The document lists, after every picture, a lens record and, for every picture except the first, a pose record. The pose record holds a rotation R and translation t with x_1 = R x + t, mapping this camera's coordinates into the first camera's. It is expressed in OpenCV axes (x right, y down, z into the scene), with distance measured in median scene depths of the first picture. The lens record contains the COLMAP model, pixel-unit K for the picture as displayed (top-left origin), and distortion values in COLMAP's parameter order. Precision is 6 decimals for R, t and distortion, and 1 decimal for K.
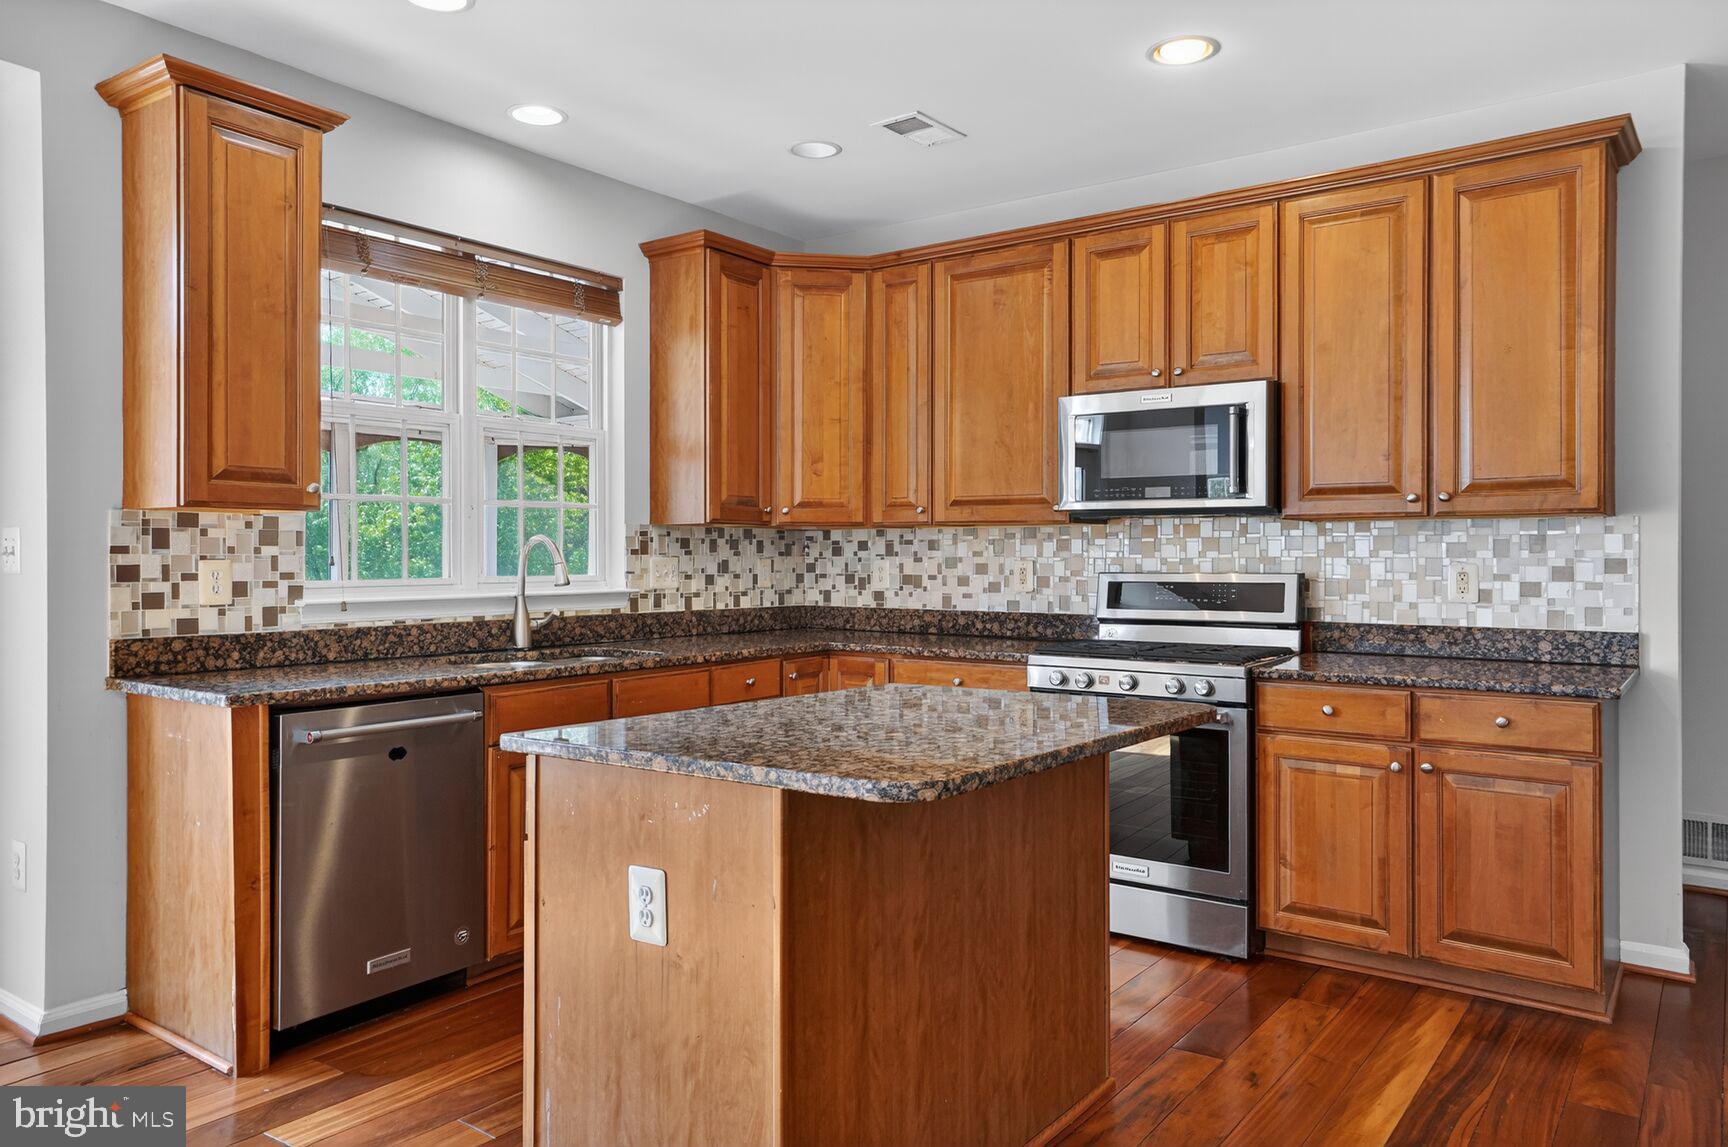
lens RADIAL K [[1200.3, 0, 857.3], [0, 1200.3, 557.2], [0, 0, 1]] dist [-0.015737, 0.044075]
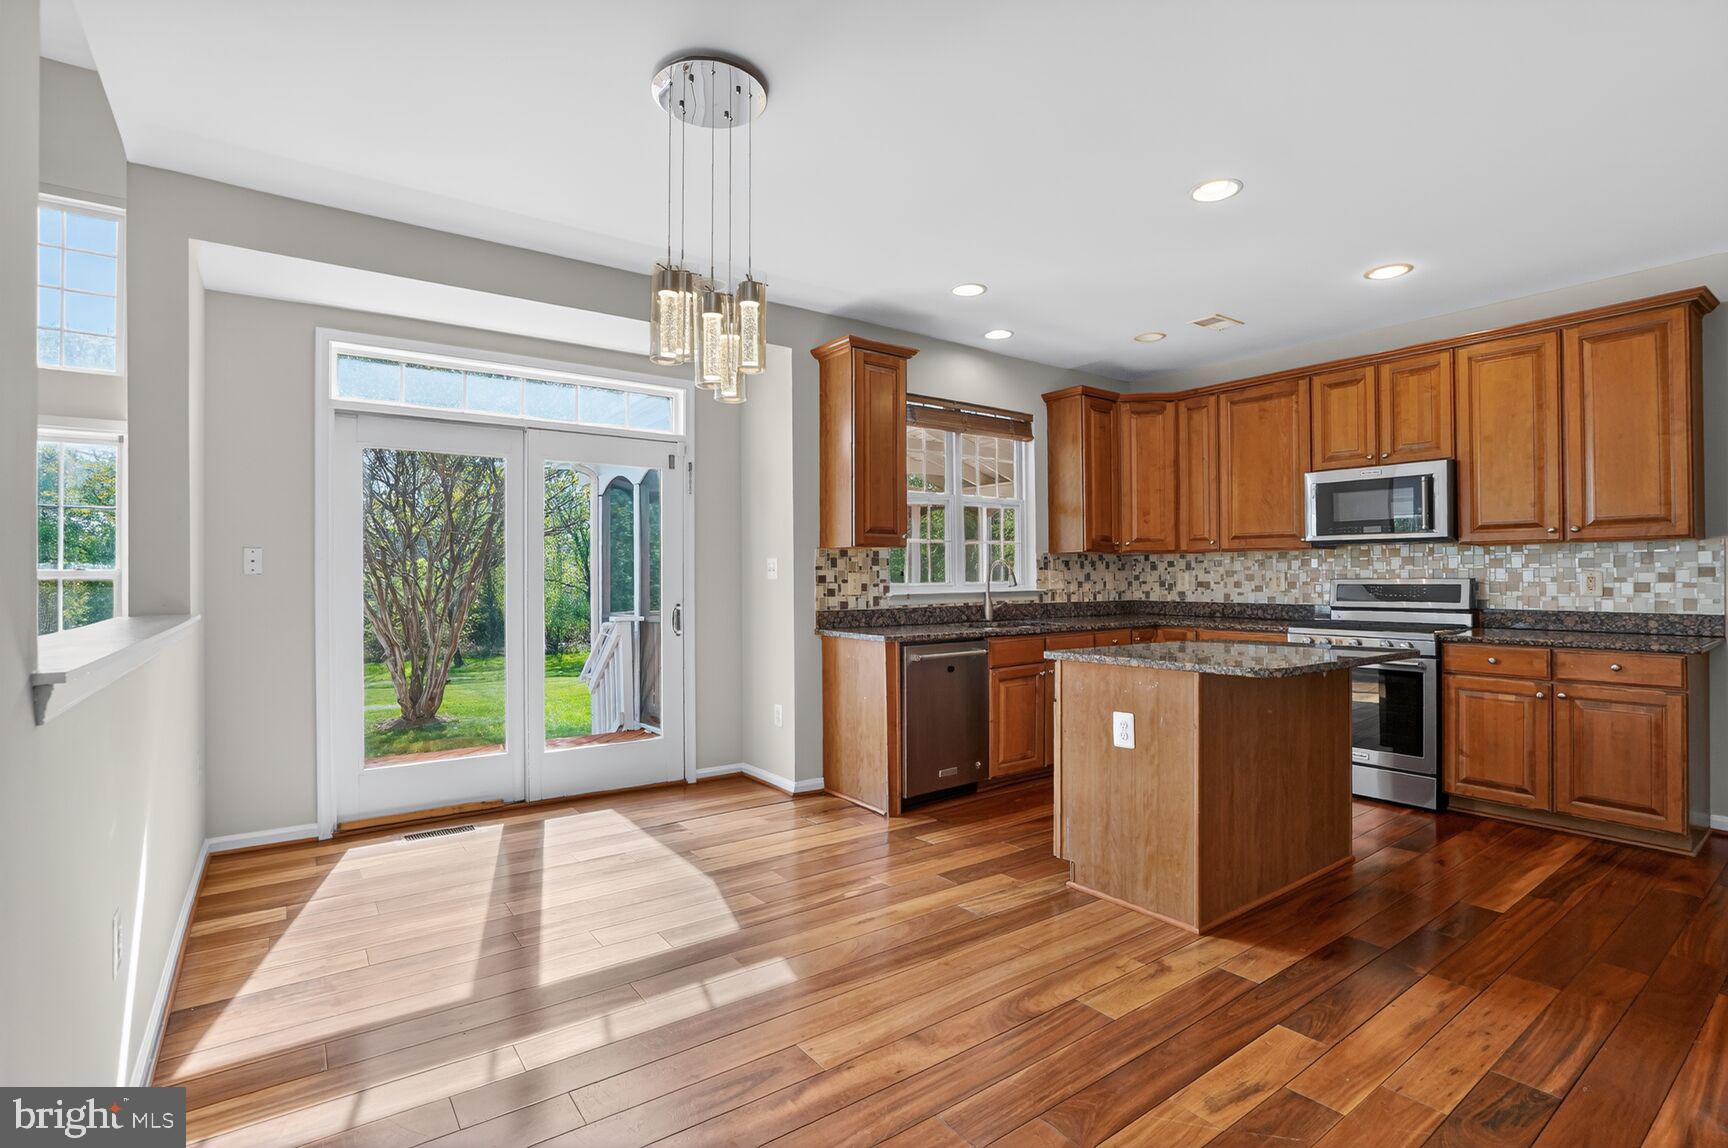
lens RADIAL K [[810.1, 0, 855.9], [0, 810.1, 572.0], [0, 0, 1]] dist [-0.055163, 0.018884]
pose [[0.952956, -0.006399, -0.303042, -0.107794], [0.005029, 0.999973, -0.005303, 0.007494], [0.303068, 0.003530, 0.952963, -0.285254]]
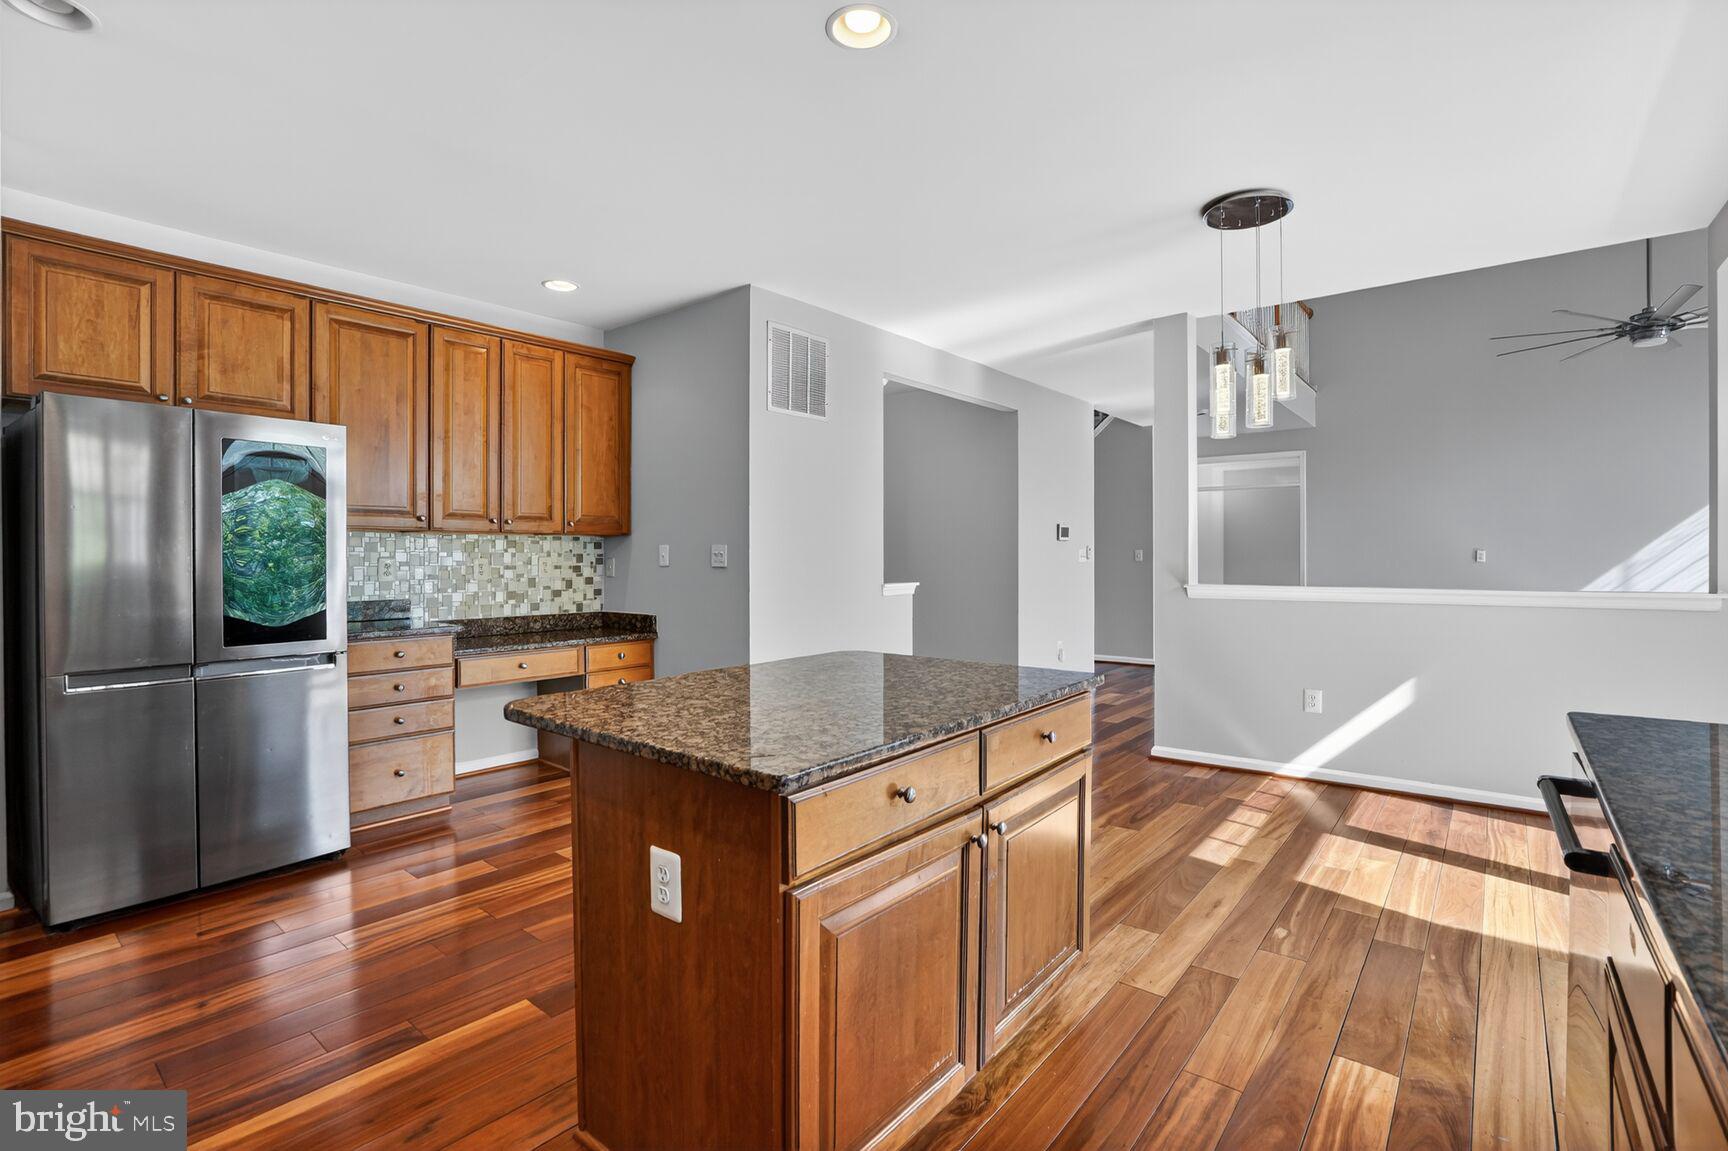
lens RADIAL K [[810.1, 0, 866.8], [0, 810.1, 565.3], [0, 0, 1]] dist [-0.055163, 0.018884]
pose [[-0.999337, 0.004003, 0.036191, -0.021325], [0.004274, 0.999963, 0.007401, -0.001624], [-0.036160, 0.007551, -0.999317, 1.220820]]
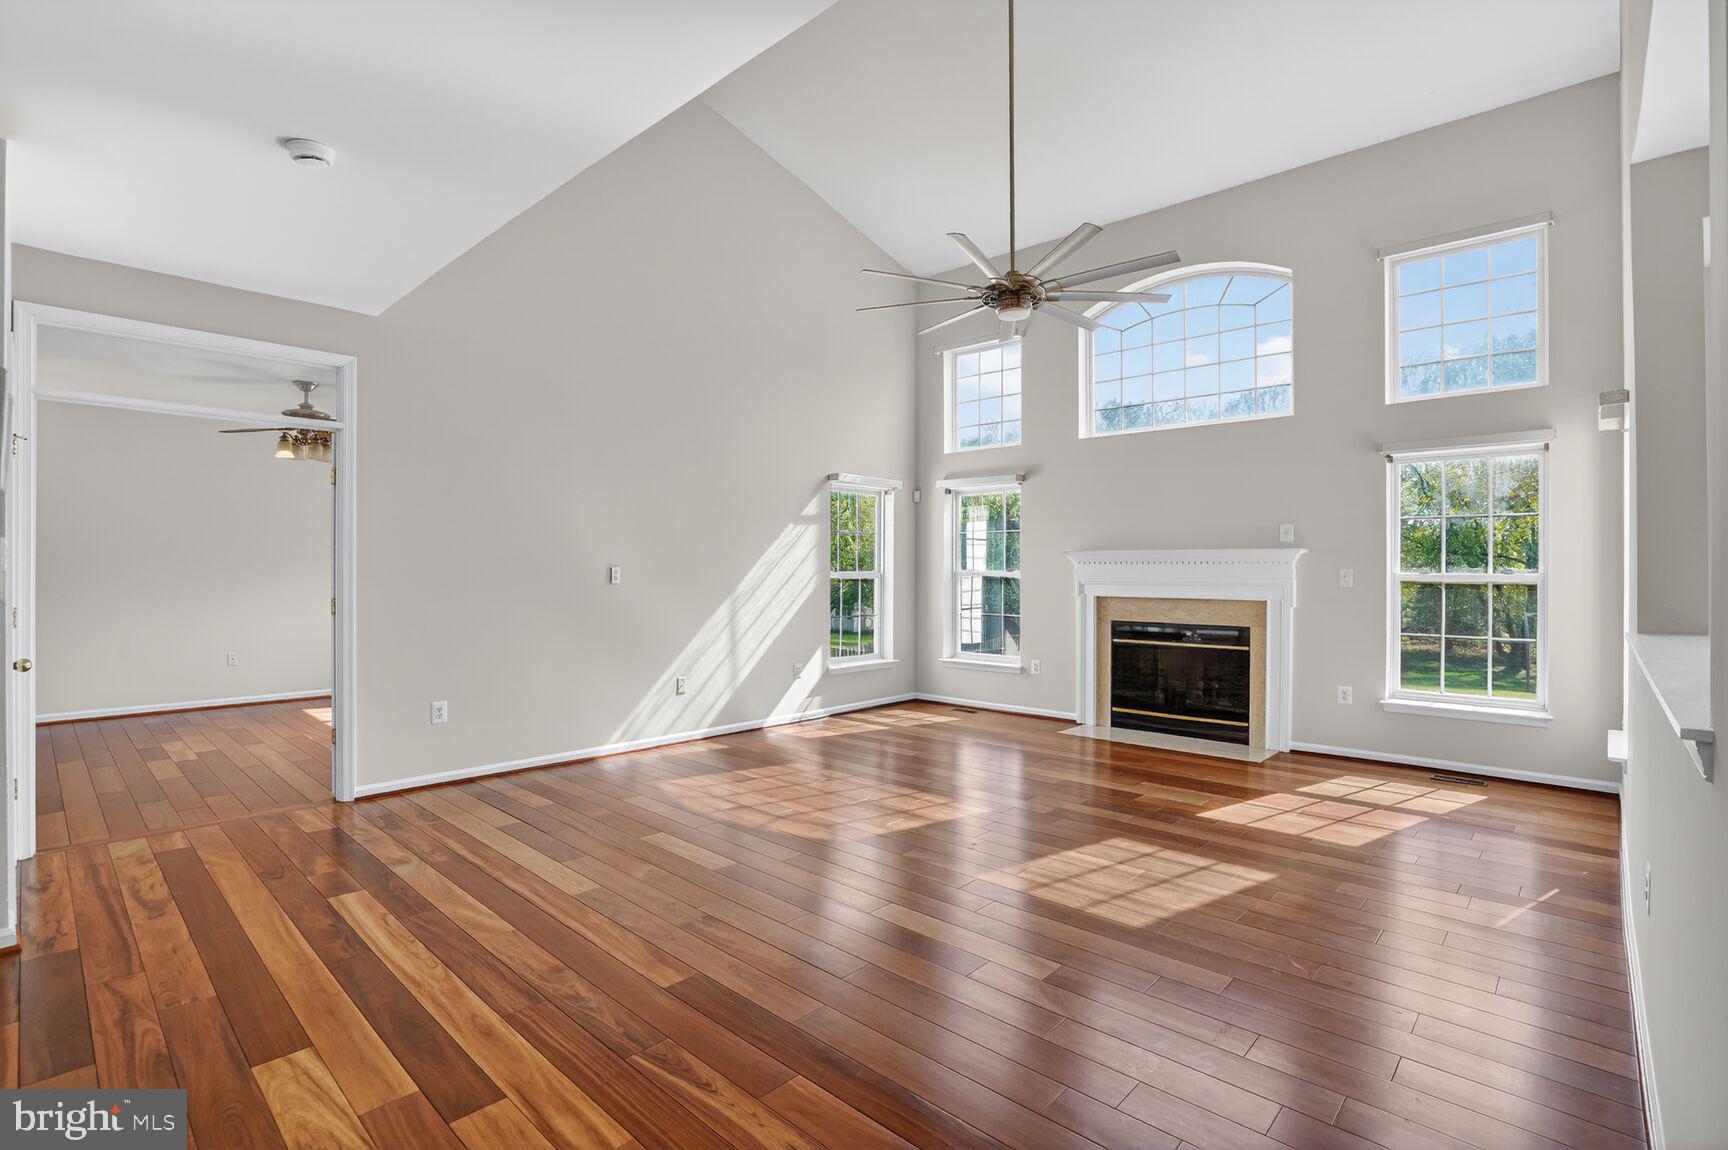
lens RADIAL K [[810.1, 0, 854.5], [0, 810.1, 570.3], [0, 0, 1]] dist [-0.055163, 0.018884]
pose [[-0.117420, 0.001948, -0.993080, -0.195091], [0.000359, 0.999998, 0.001919, -0.018114], [0.993082, -0.000131, -0.117420, -0.423873]]
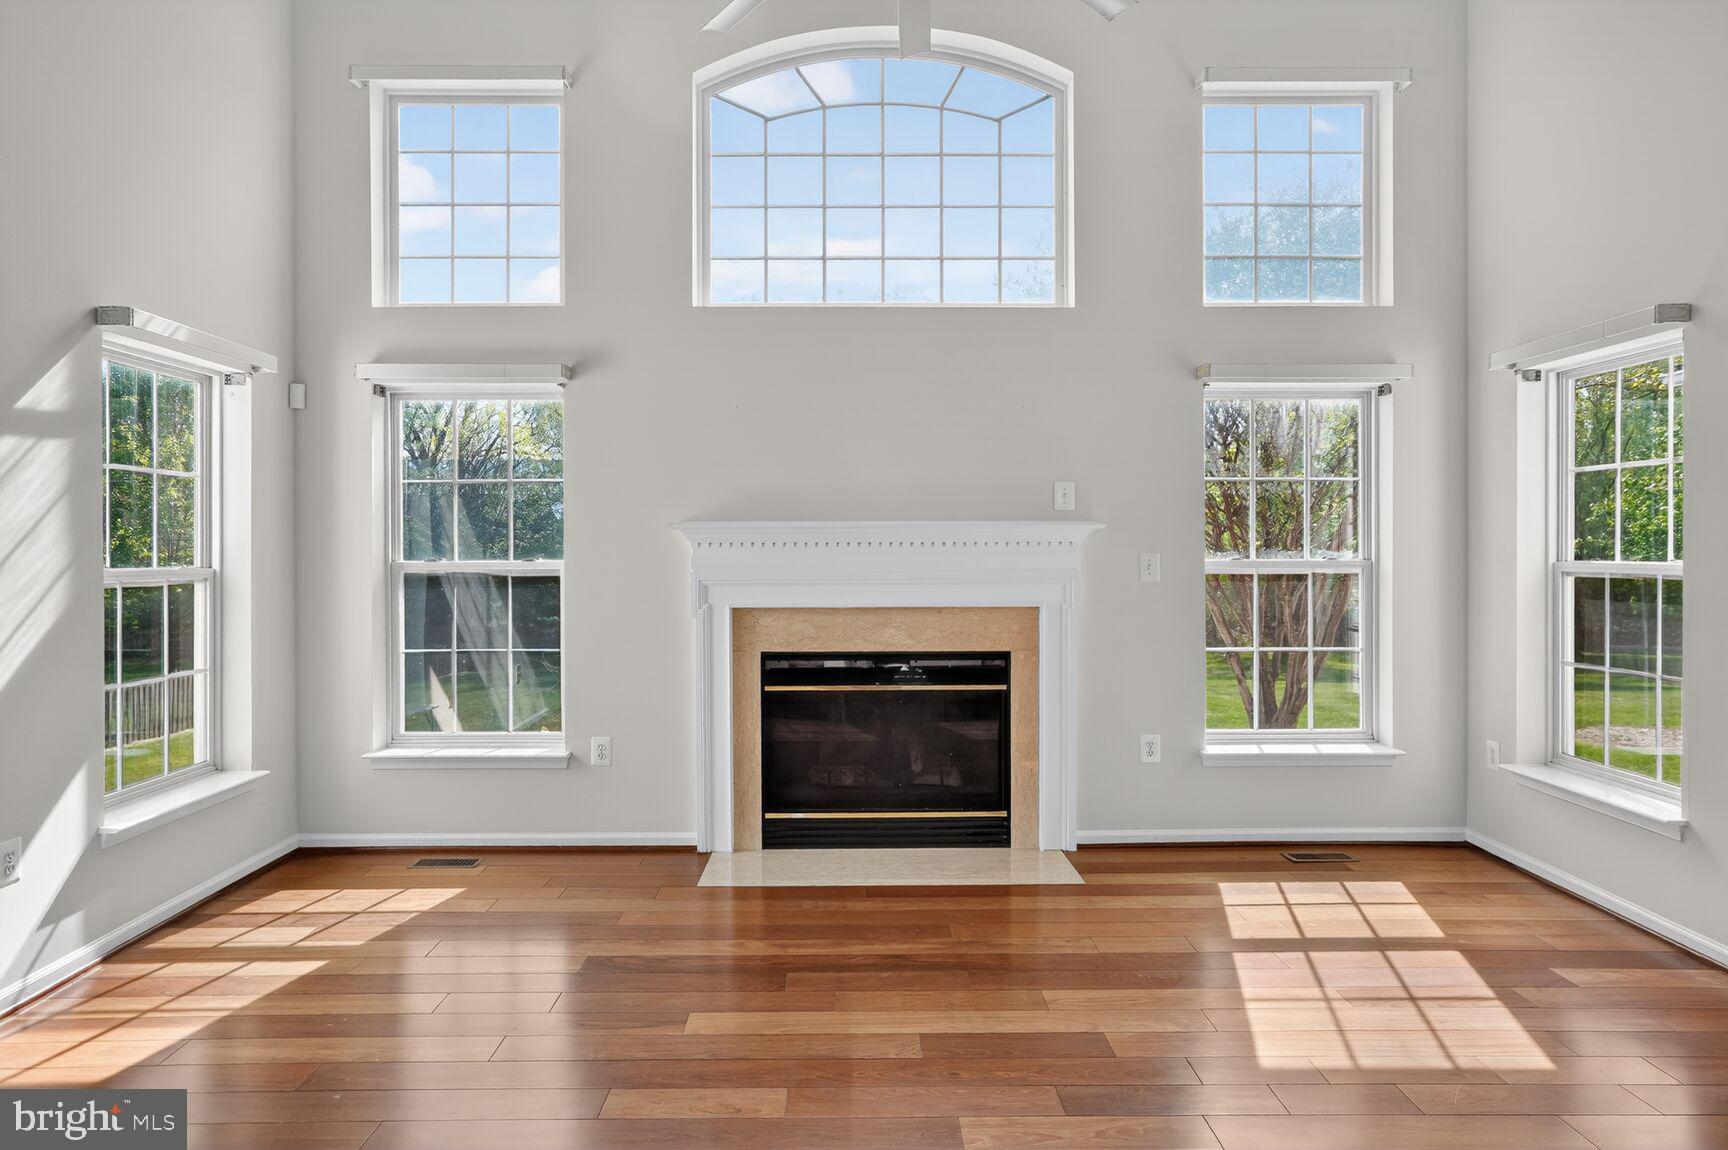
lens RADIAL K [[1047.9, 0, 864.0], [0, 1047.9, 553.8], [0, 0, 1]] dist [-0.018371, 0.004558]
pose [[0.600023, 0.001355, -0.799982, -0.966311], [0.005090, 0.999972, 0.005512, -0.026410], [0.799966, -0.007379, 0.599999, -0.719860]]
